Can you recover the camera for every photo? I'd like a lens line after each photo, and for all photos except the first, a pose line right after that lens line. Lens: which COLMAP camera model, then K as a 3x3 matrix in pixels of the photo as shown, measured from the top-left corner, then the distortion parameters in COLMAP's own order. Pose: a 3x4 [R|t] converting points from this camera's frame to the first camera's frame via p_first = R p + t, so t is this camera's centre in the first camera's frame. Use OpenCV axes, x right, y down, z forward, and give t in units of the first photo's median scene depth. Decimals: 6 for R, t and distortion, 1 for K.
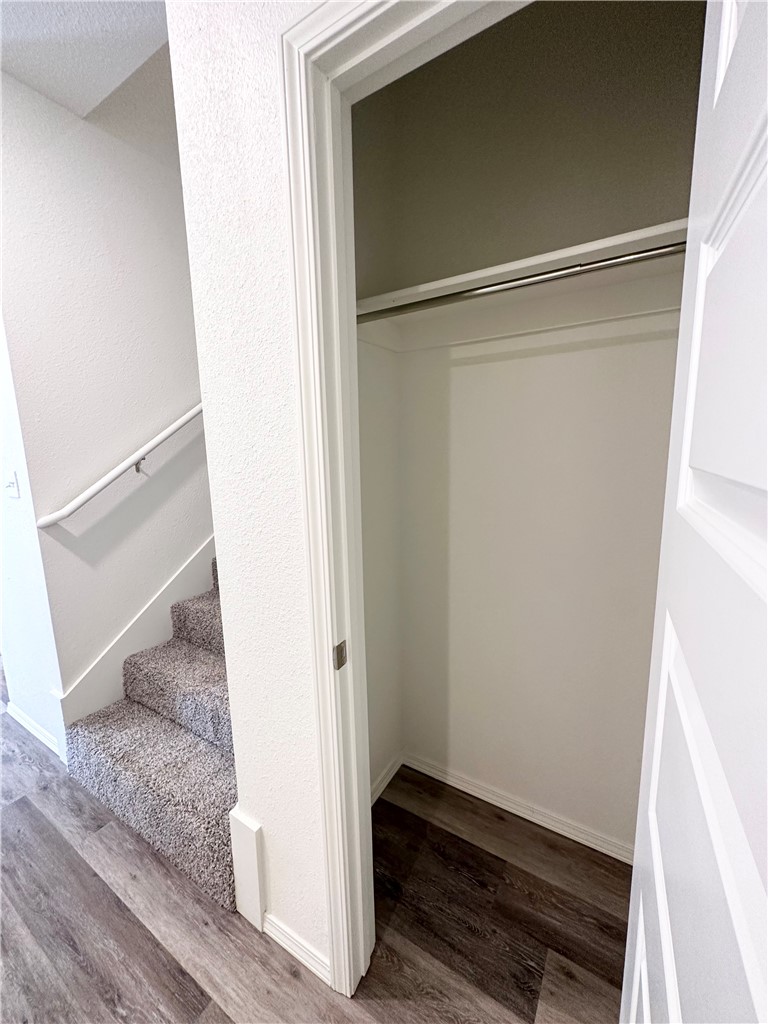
lens RADIAL K [[409.6, 0, 384.0], [0, 409.6, 512.0], [0, 0, 1]] dist [-0.003567, 0.000571]
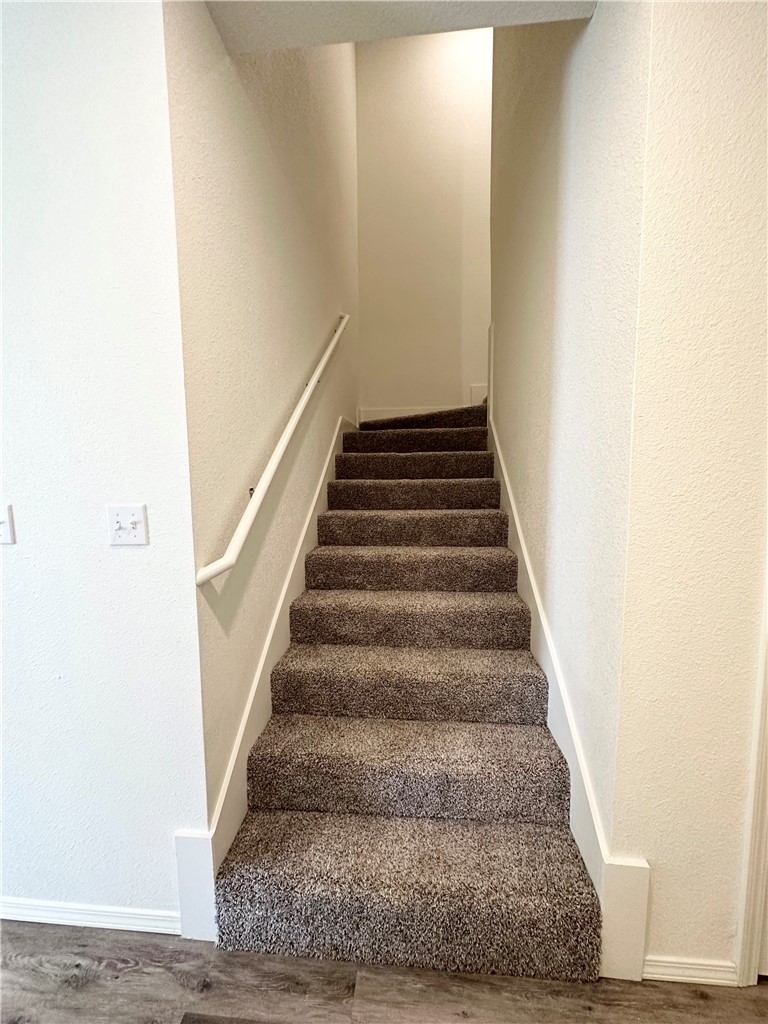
lens RADIAL K [[409.6, 0, 384.0], [0, 409.6, 512.0], [0, 0, 1]] dist [-0.003567, 0.000571]
pose [[0.894849, -0.033319, 0.445124, -0.990198], [0.063163, 0.996628, -0.052376, -0.031810], [-0.441878, 0.074984, 0.893936, 0.276118]]
